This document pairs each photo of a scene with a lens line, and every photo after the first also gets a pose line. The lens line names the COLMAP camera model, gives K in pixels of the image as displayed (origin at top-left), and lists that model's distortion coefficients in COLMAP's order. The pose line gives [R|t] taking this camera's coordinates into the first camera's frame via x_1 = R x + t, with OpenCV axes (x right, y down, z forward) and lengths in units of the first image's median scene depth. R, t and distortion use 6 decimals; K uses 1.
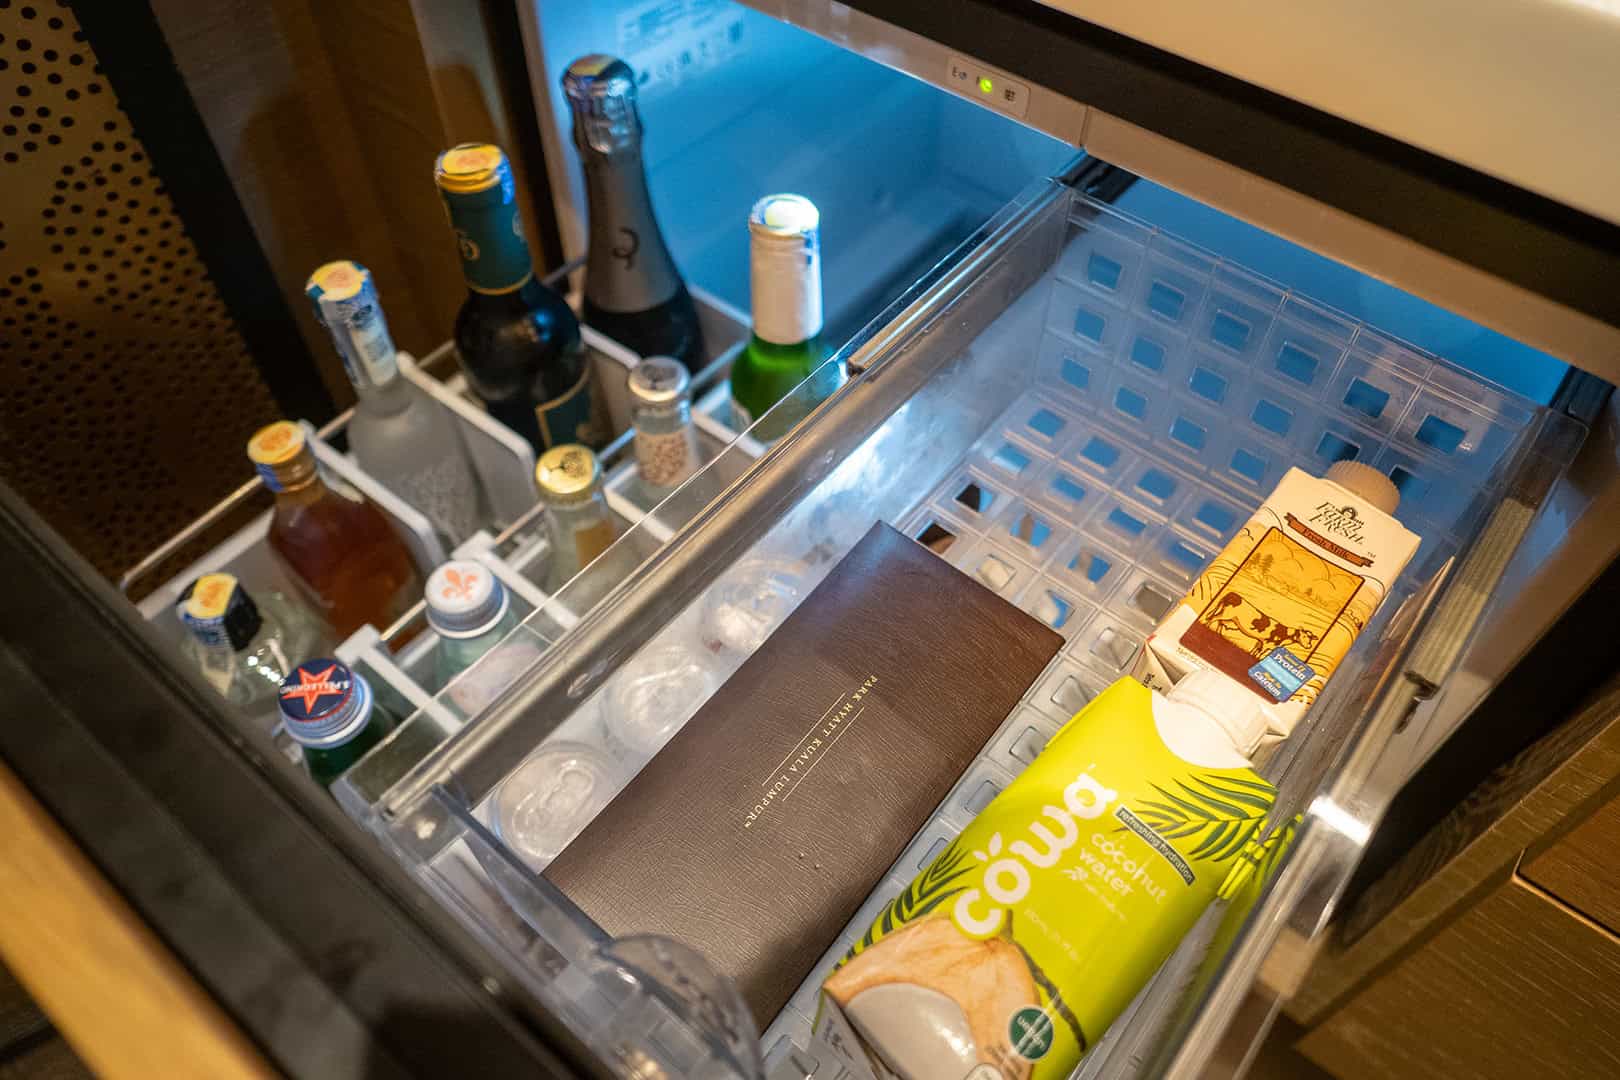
lens RADIAL K [[1086.2, 0, 844.7], [0, 1086.2, 541.5], [0, 0, 1]] dist [-0.004827, -0.001515]
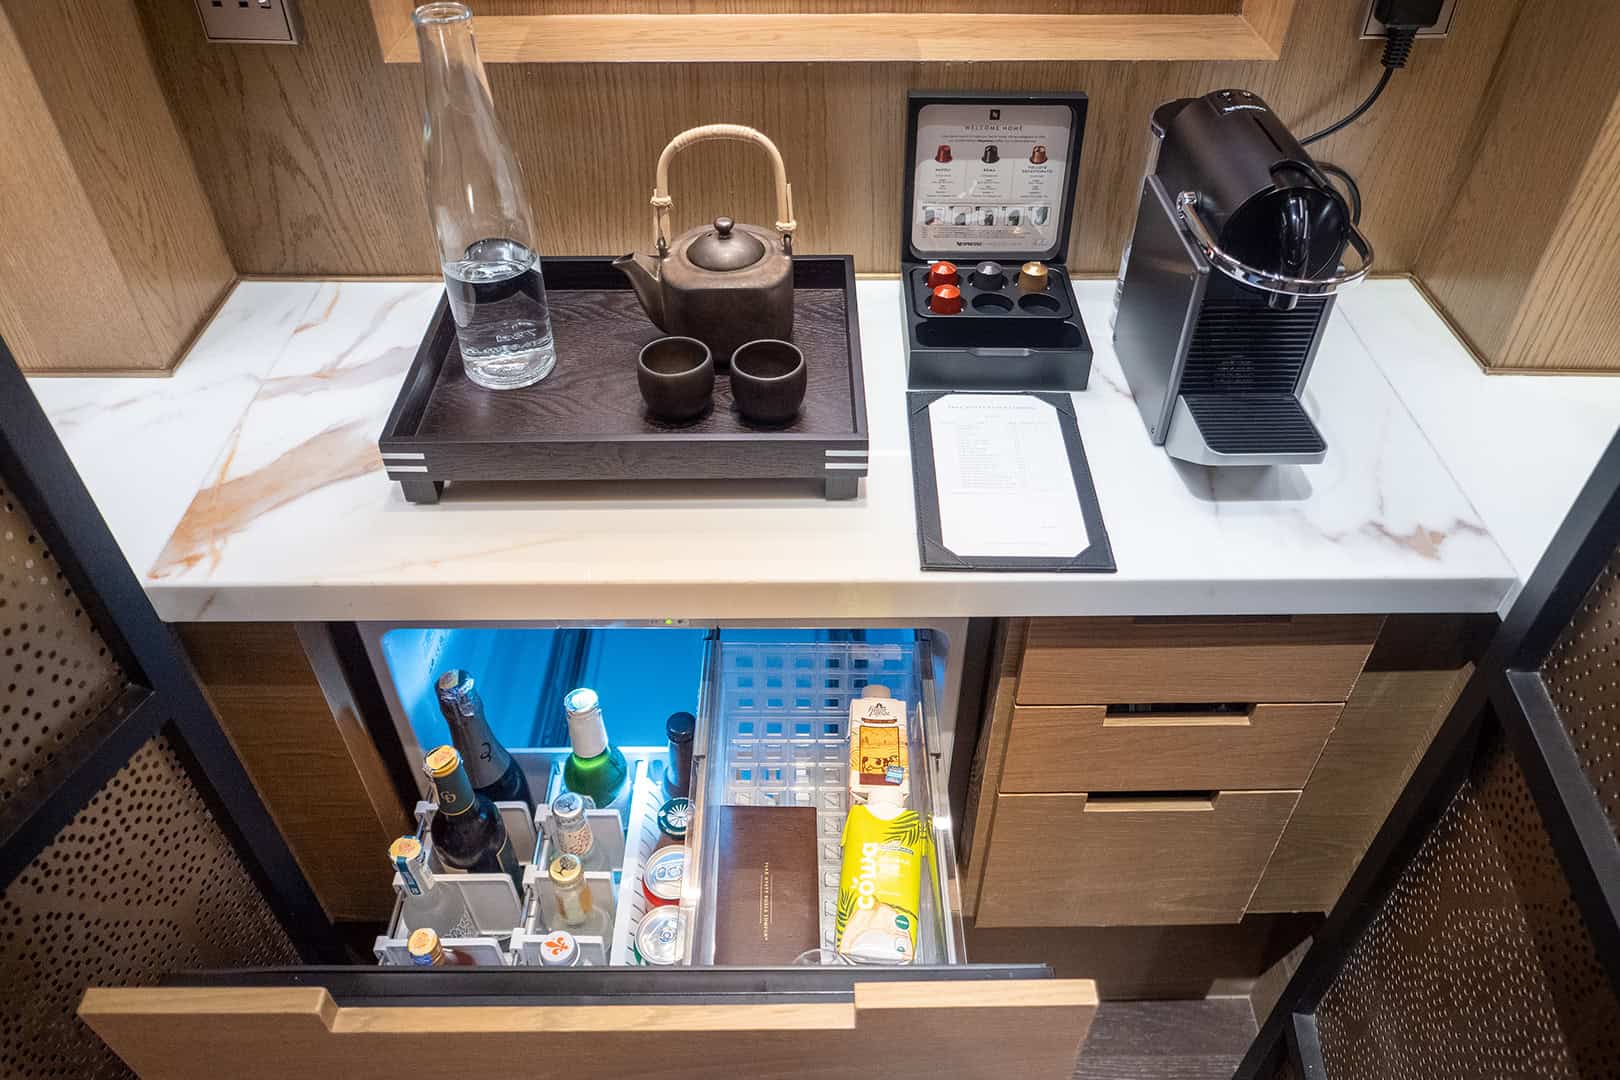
lens RADIAL K [[1138.5, 0, 810.0], [0, 1138.5, 540.0], [0, 0, 1]] dist [-0.005209, 0.000860]
pose [[0.775854, -0.429838, 0.461833, -0.767489], [0.503469, 0.862961, -0.042623, -0.344324], [-0.380223, 0.265588, 0.885942, -1.486861]]
